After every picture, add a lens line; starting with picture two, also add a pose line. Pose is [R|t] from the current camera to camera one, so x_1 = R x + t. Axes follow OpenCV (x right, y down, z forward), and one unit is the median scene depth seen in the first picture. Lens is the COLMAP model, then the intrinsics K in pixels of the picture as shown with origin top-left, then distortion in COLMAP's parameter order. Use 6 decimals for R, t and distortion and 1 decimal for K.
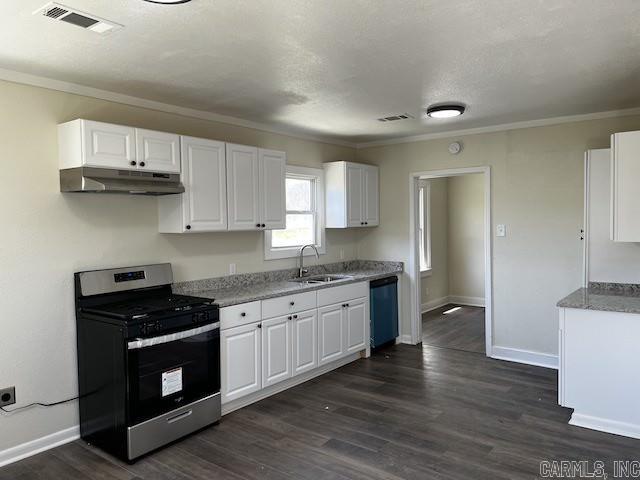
lens RADIAL K [[483.9, 0, 318.4], [0, 483.9, 238.5], [0, 0, 1]] dist [0.071143, -0.084945]
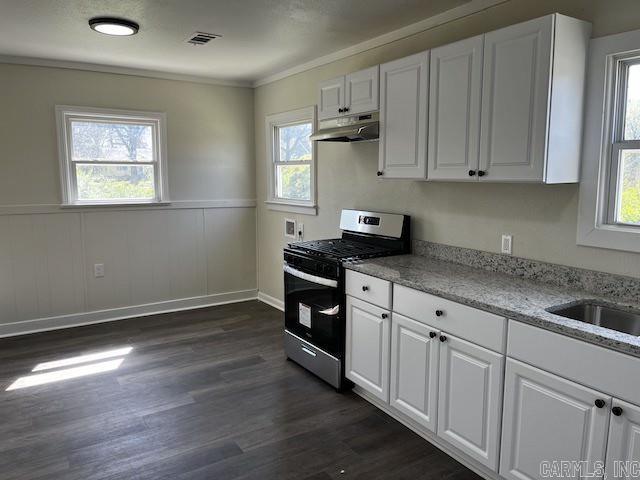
lens RADIAL K [[483.9, 0, 318.4], [0, 483.9, 238.5], [0, 0, 1]] dist [0.071143, -0.084945]
pose [[-0.344989, 0.139455, -0.928189, 0.489672], [-0.031954, 0.986583, 0.160105, -0.036609], [0.938063, 0.084893, -0.335904, 1.006541]]
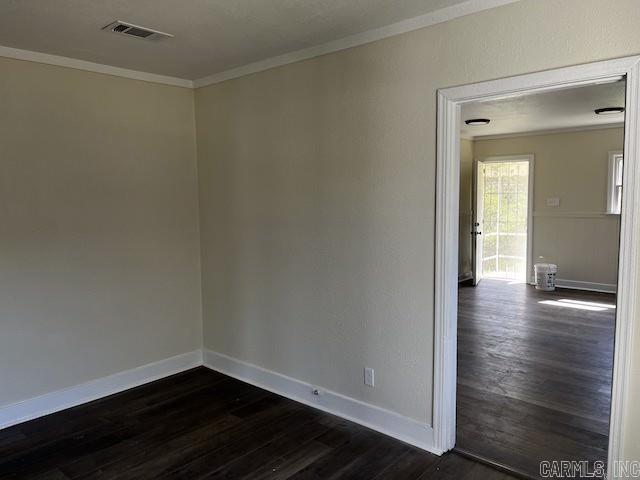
lens RADIAL K [[483.9, 0, 318.4], [0, 483.9, 238.5], [0, 0, 1]] dist [0.071143, -0.084945]
pose [[-0.996695, 0.019886, 0.078768, 0.537577], [0.029846, 0.991407, 0.127364, -0.076686], [-0.075559, 0.129294, -0.988723, 1.831365]]
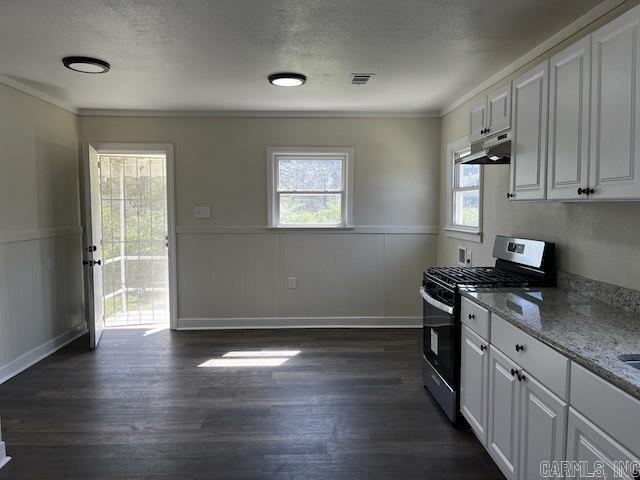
lens RADIAL K [[483.9, 0, 318.4], [0, 483.9, 238.5], [0, 0, 1]] dist [0.071143, -0.084945]
pose [[-0.773279, 0.057564, -0.631448, 0.402663], [-0.011641, 0.994414, 0.104907, -0.027852], [0.633959, 0.088473, -0.768289, 1.194390]]
